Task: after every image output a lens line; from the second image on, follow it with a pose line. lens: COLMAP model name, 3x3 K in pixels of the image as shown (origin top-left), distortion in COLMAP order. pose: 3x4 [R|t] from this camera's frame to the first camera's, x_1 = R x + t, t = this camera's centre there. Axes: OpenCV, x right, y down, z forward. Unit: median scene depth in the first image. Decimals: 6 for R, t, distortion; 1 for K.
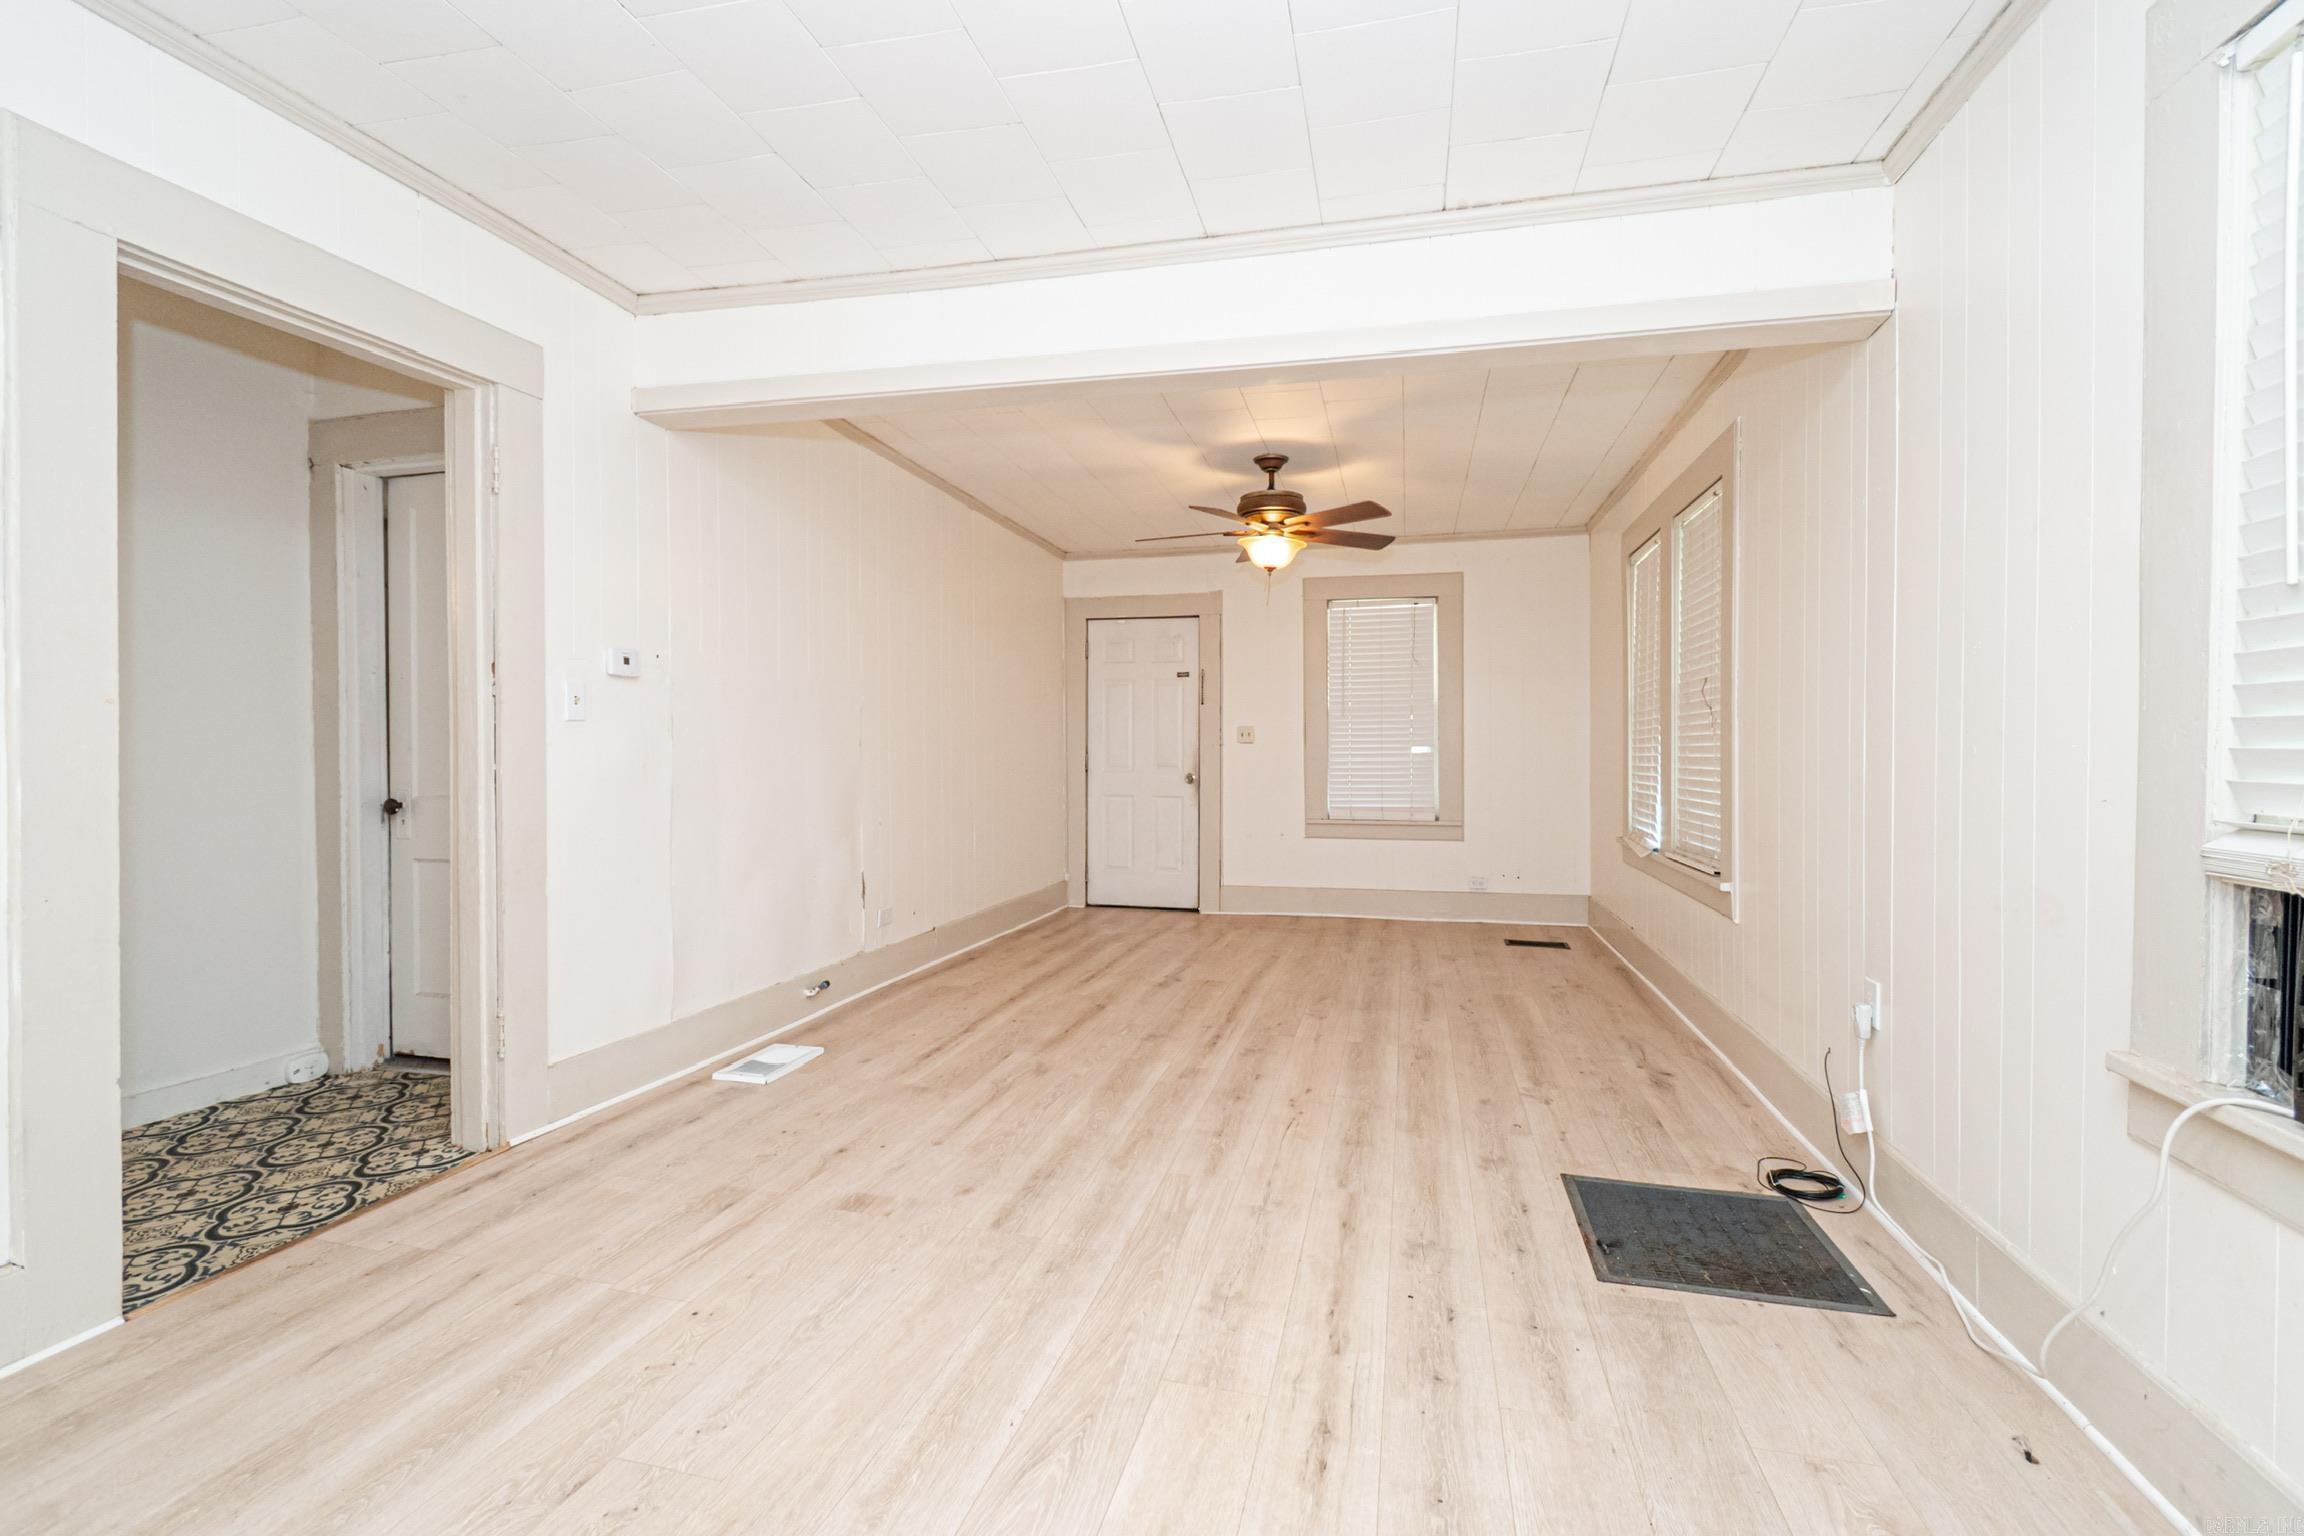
lens RADIAL K [[1007.1, 0, 1154.3], [0, 1007.1, 761.1], [0, 0, 1]] dist [0.001051, -0.000035]
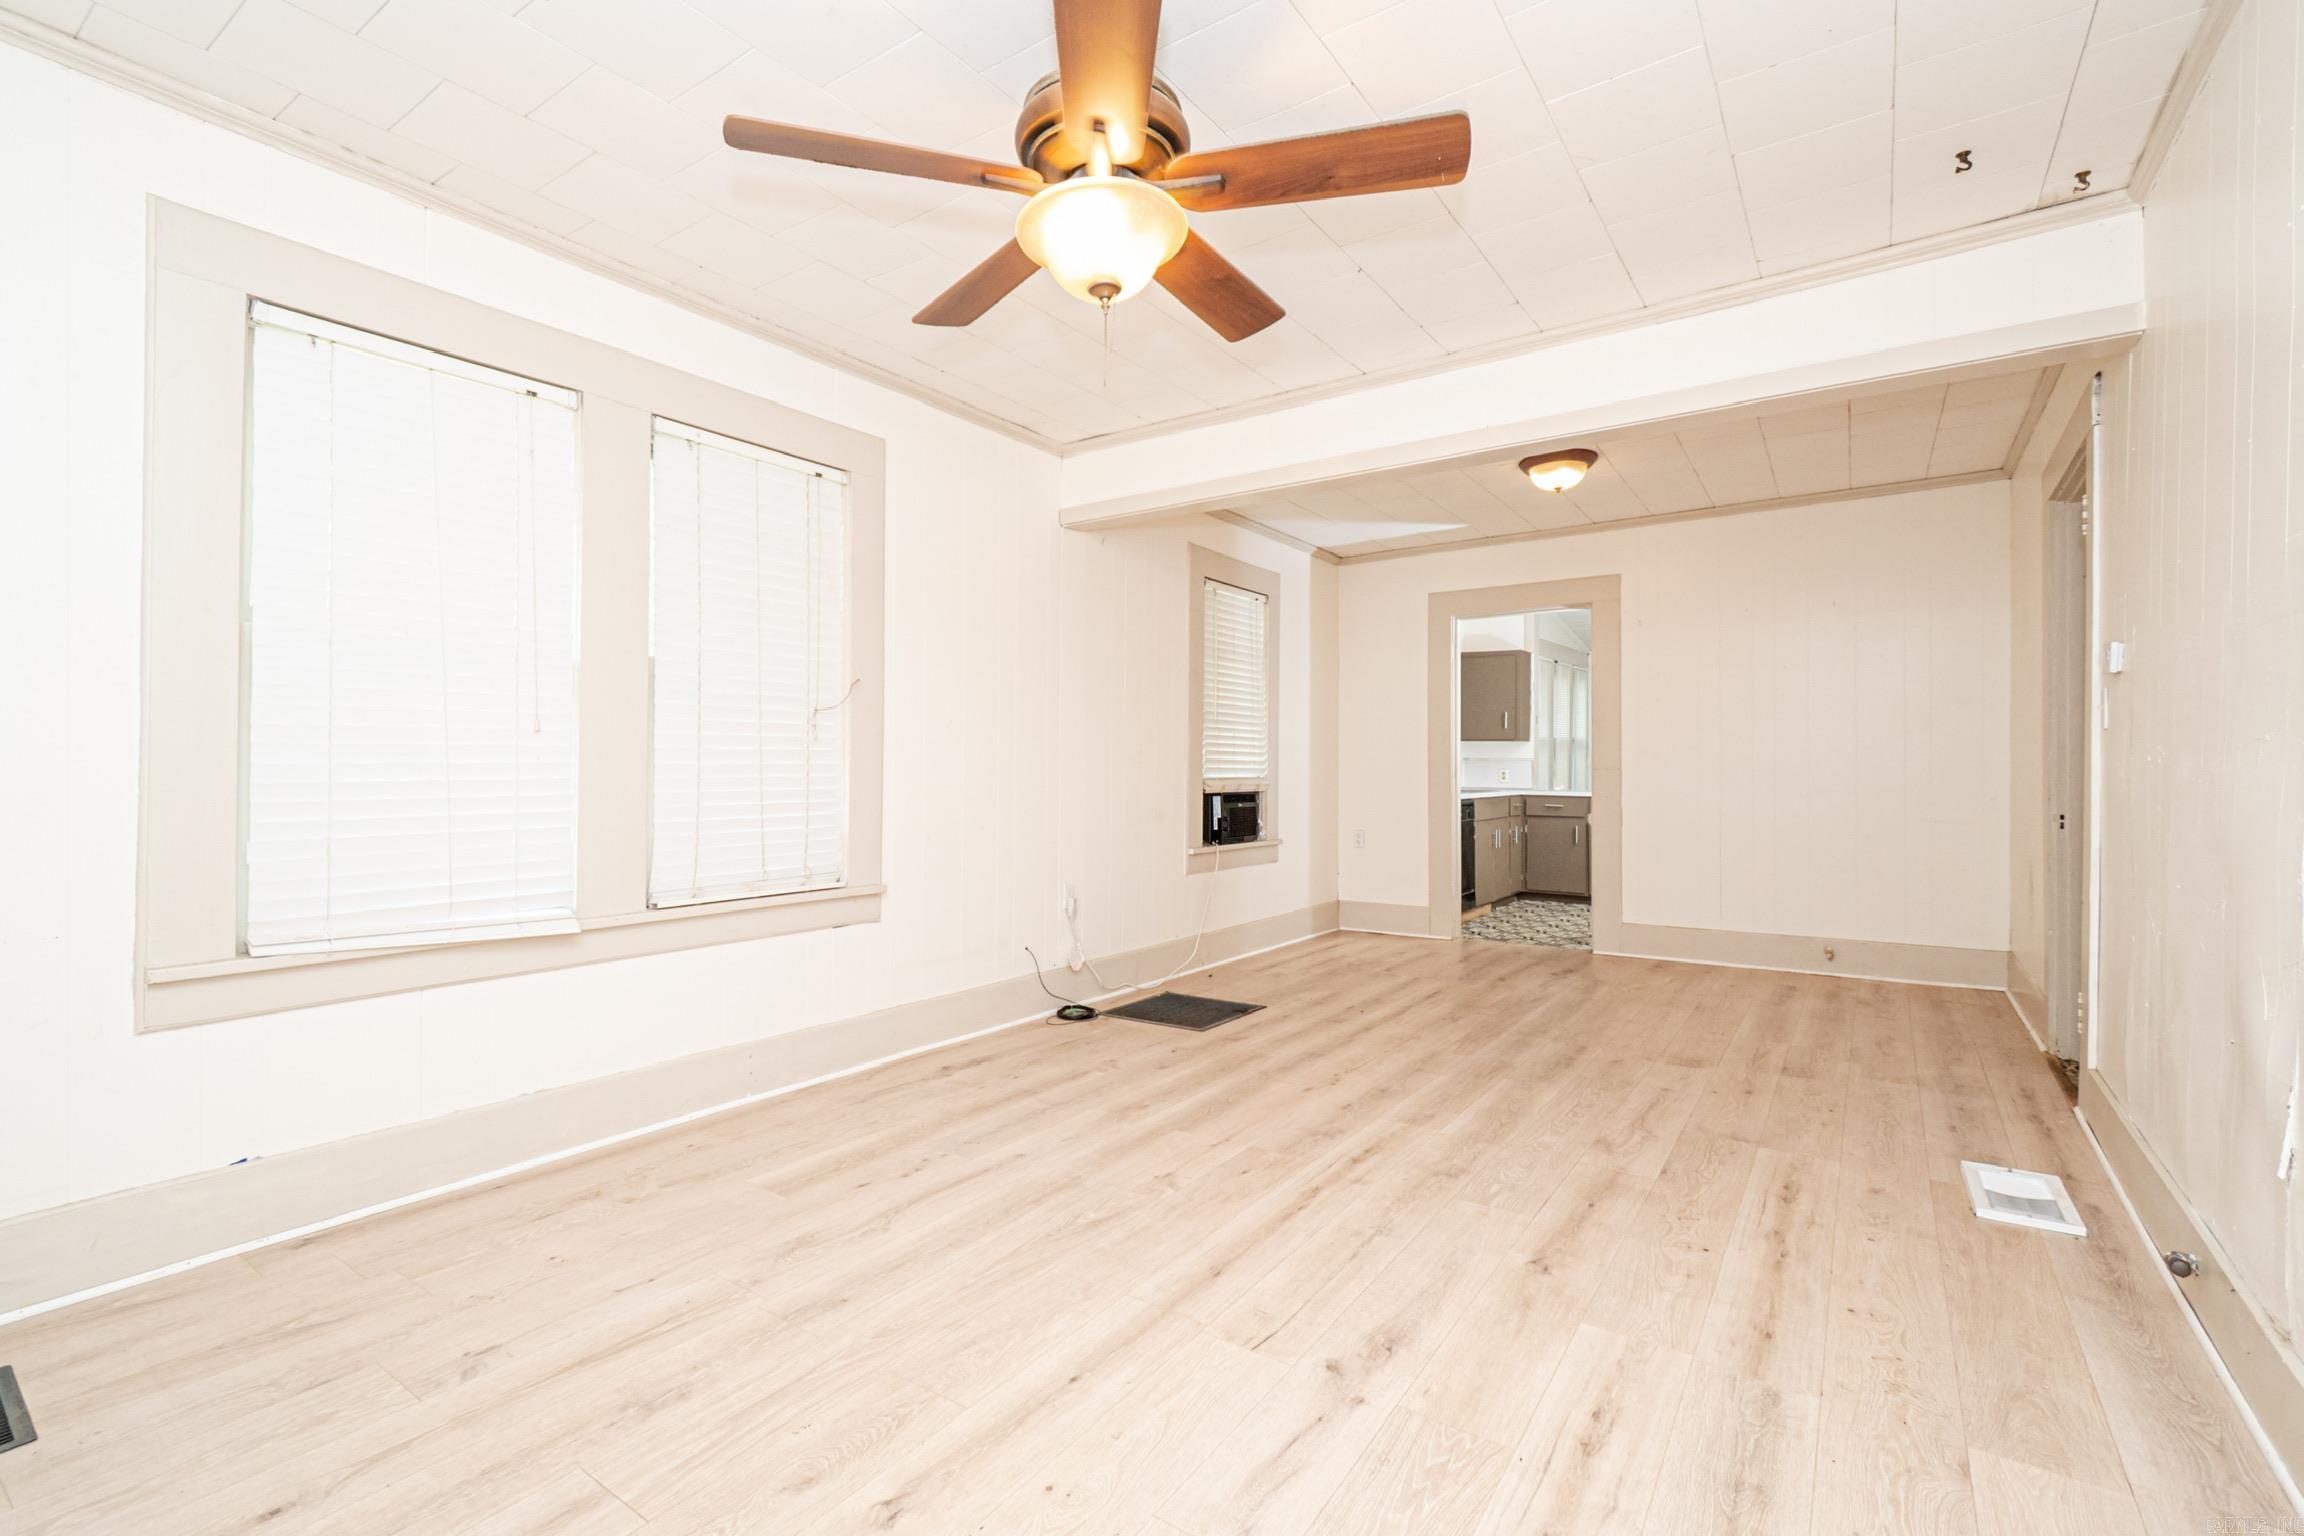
lens RADIAL K [[1007.1, 0, 1150.1], [0, 1007.1, 763.2], [0, 0, 1]] dist [0.001051, -0.000035]
pose [[-0.929792, -0.004637, 0.368056, -0.070700], [-0.000660, 0.999940, 0.010929, -0.015642], [-0.368085, 0.009919, -0.929739, 1.952728]]
